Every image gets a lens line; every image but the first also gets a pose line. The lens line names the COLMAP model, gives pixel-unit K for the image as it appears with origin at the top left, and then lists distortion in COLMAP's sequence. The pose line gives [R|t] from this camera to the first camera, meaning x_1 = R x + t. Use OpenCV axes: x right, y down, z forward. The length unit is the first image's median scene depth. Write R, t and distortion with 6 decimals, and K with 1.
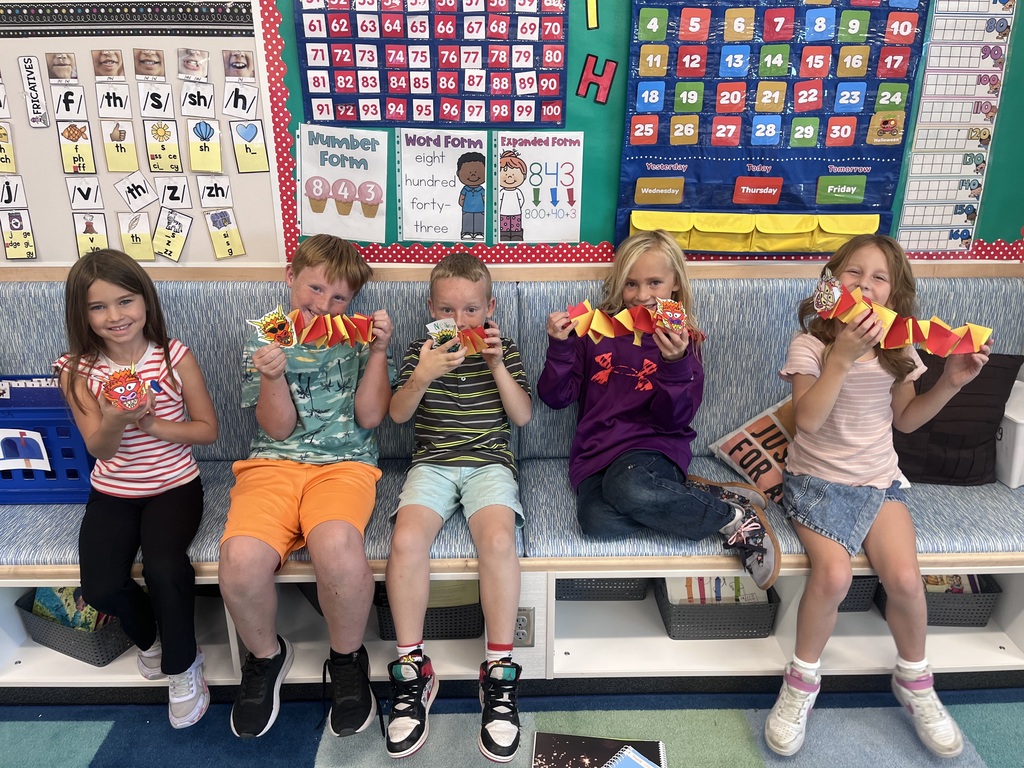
lens RADIAL K [[794.4, 0, 504.4], [0, 794.4, 378.0], [0, 0, 1]] dist [0.067674, -0.106314]
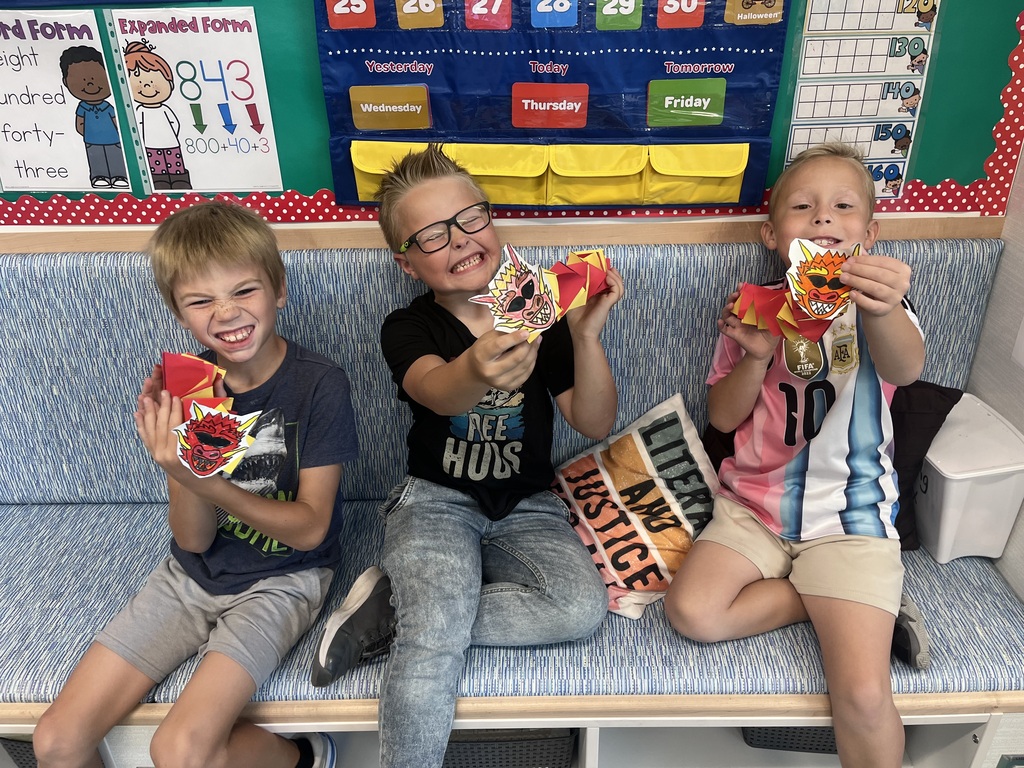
lens RADIAL K [[794.4, 0, 516.8], [0, 794.4, 386.5], [0, 0, 1]] dist [0.067674, -0.106314]
pose [[0.999777, -0.005418, -0.020416, 0.304403], [0.008179, 0.990442, 0.137686, -0.105946], [0.019474, -0.137822, 0.990266, 0.362977]]
